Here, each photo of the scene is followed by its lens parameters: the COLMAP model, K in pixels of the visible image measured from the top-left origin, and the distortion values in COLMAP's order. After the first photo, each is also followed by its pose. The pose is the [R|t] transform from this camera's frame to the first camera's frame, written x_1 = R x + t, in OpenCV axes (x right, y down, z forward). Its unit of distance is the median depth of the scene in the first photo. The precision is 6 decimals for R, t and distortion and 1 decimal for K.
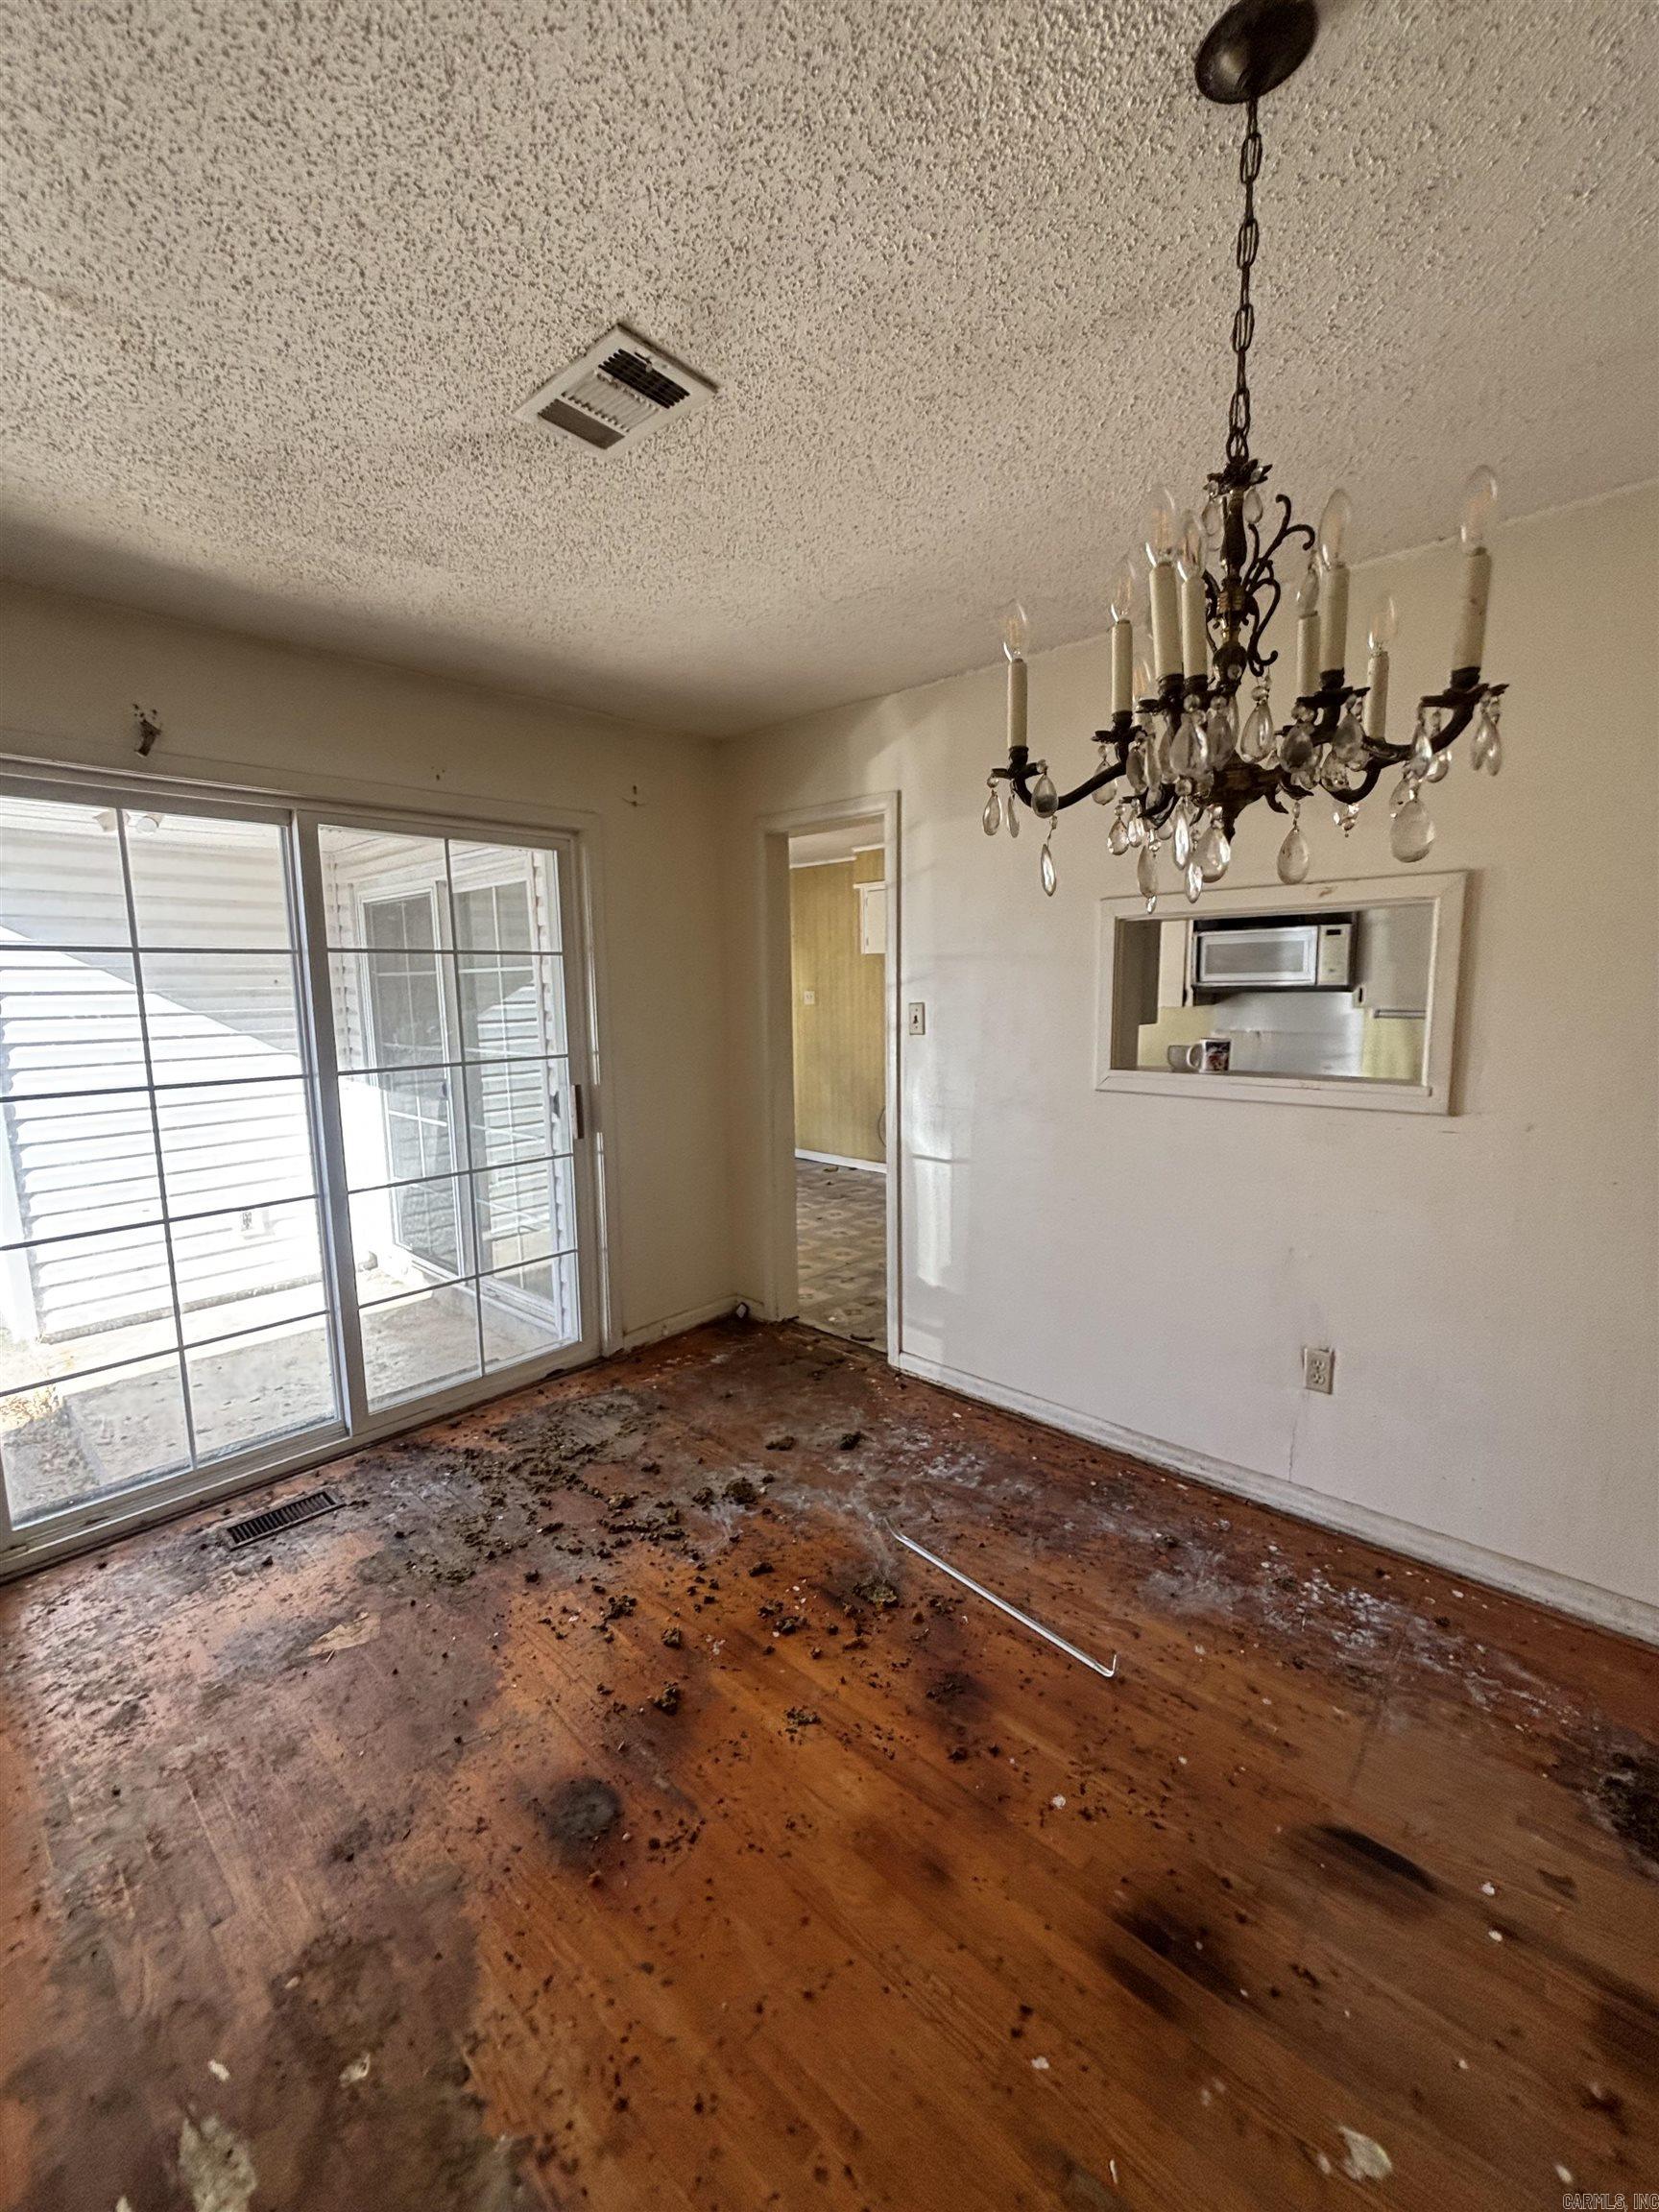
lens RADIAL K [[898.2, 0, 829.9], [0, 898.2, 1102.8], [0, 0, 1]] dist [0.002020, 0.002311]
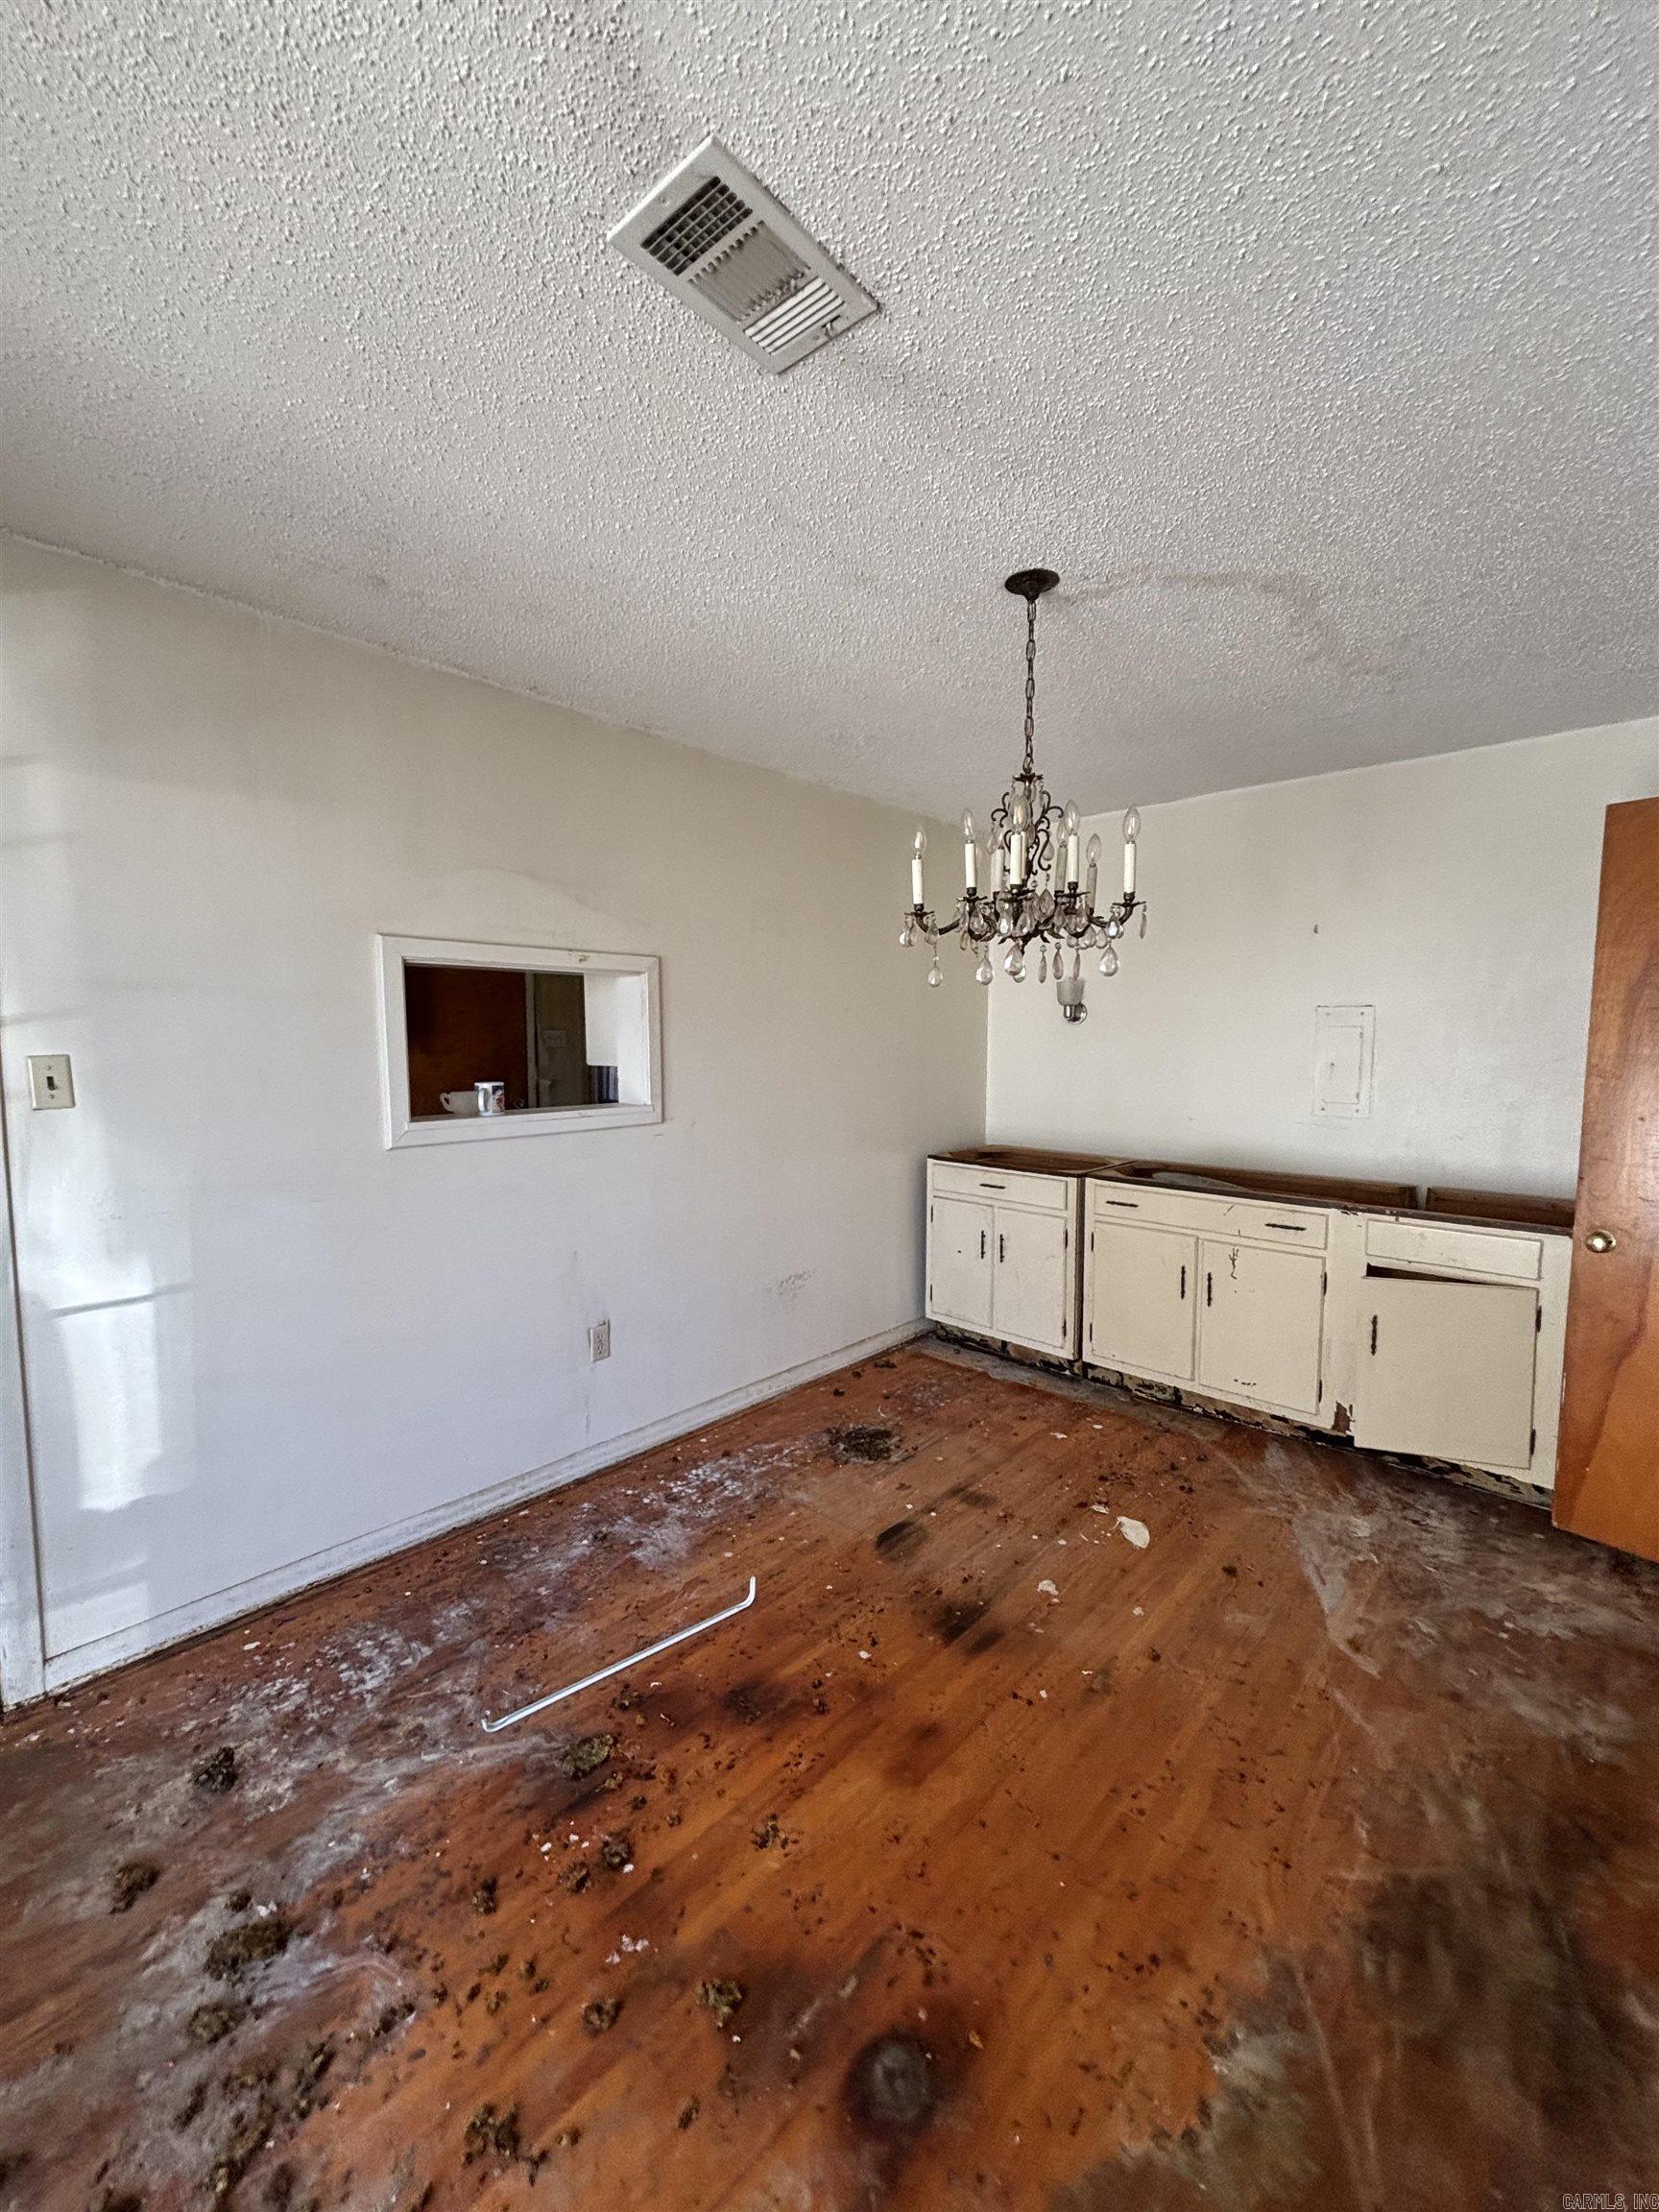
lens RADIAL K [[898.2, 0, 832.2], [0, 898.2, 1106.4], [0, 0, 1]] dist [0.002020, 0.002311]
pose [[-0.001642, -0.070614, 0.997502, -0.712015], [0.130043, 0.989018, 0.070227, -0.073673], [-0.991507, 0.129834, 0.007559, 0.675465]]
